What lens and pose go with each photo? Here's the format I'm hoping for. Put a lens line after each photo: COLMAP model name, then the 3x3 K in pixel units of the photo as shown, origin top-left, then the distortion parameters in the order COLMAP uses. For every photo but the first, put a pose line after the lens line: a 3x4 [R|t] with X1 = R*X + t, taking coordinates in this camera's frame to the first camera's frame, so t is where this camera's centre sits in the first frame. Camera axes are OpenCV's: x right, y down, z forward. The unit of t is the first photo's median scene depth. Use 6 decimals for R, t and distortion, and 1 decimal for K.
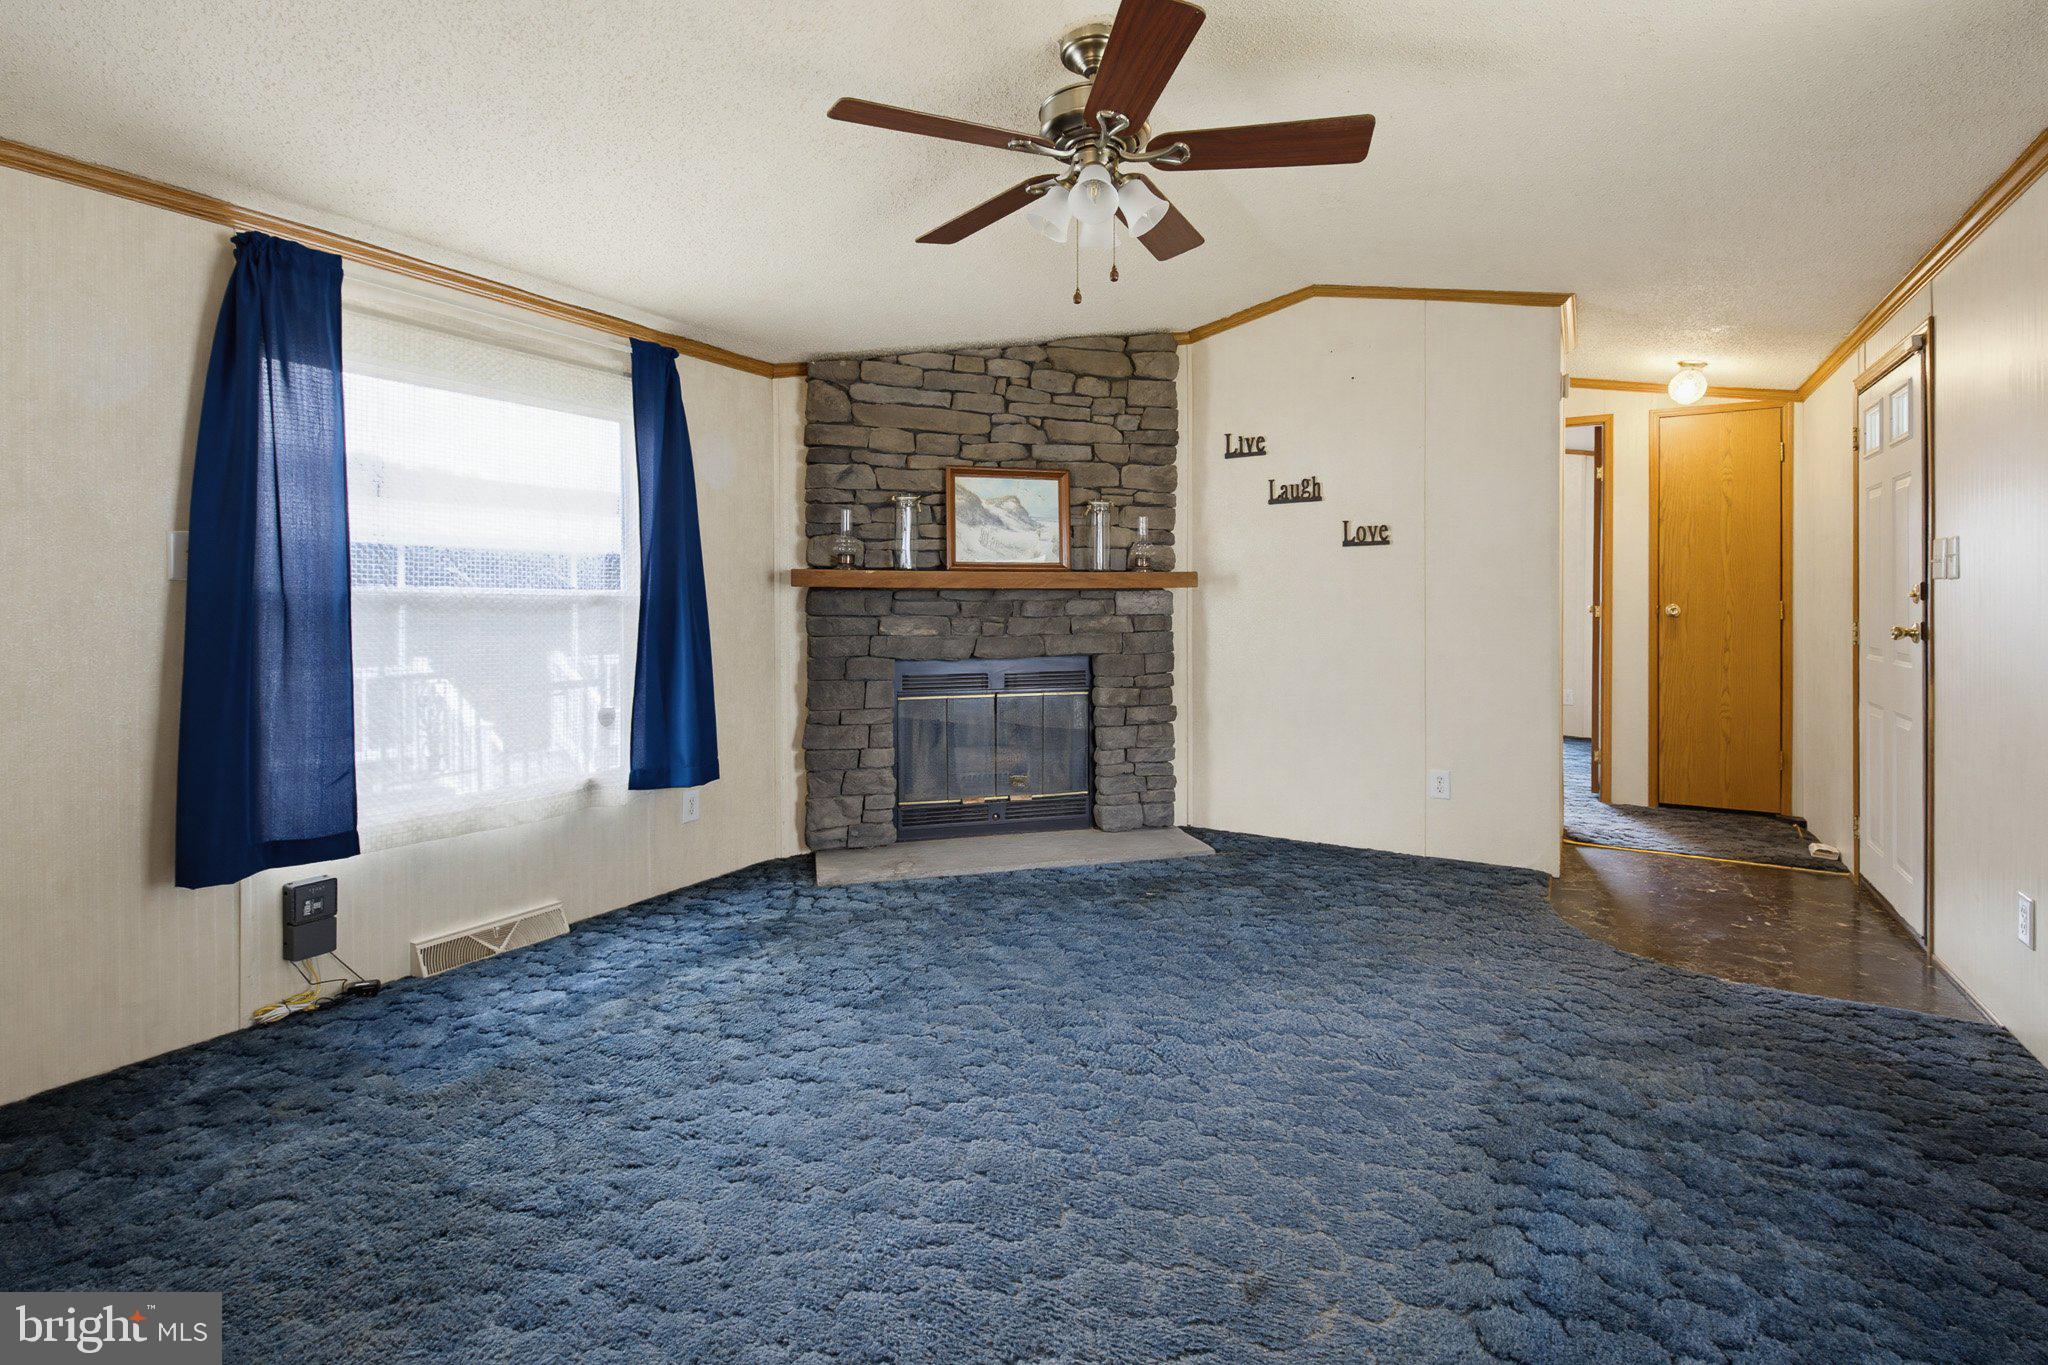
lens RADIAL K [[933.2, 0, 1005.0], [0, 933.2, 625.1], [0, 0, 1]] dist [0.019548, -0.013374]
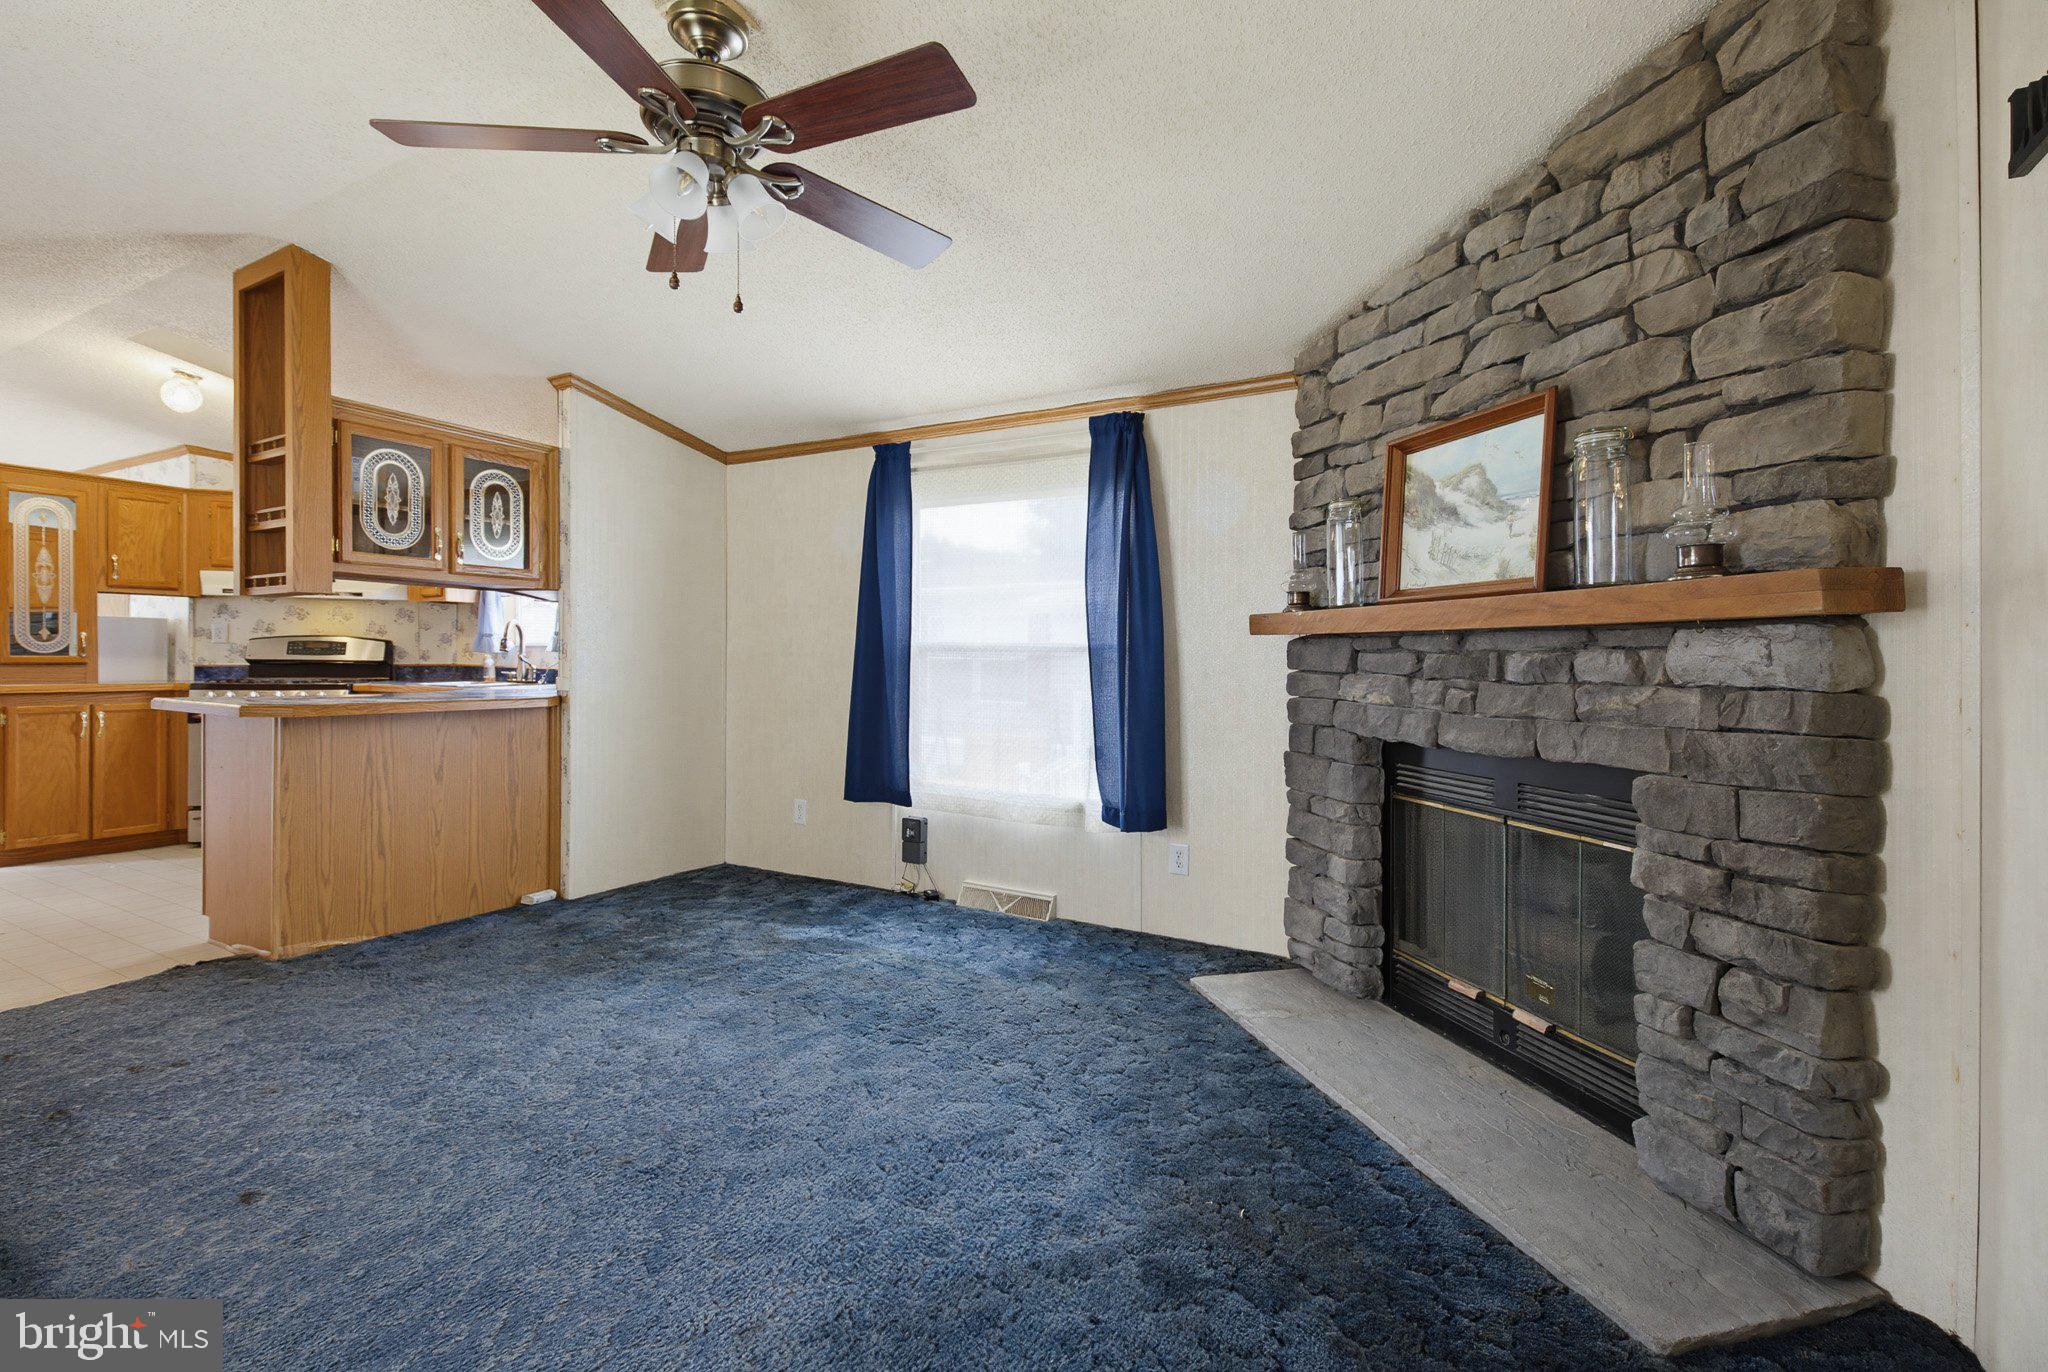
lens RADIAL K [[933.2, 0, 1057.1], [0, 933.2, 663.5], [0, 0, 1]] dist [0.019548, -0.013374]
pose [[0.014653, 0.012391, -0.999816, 0.566908], [-0.029402, 0.999496, 0.011956, -0.018508], [0.999460, 0.029221, 0.015010, 0.743906]]
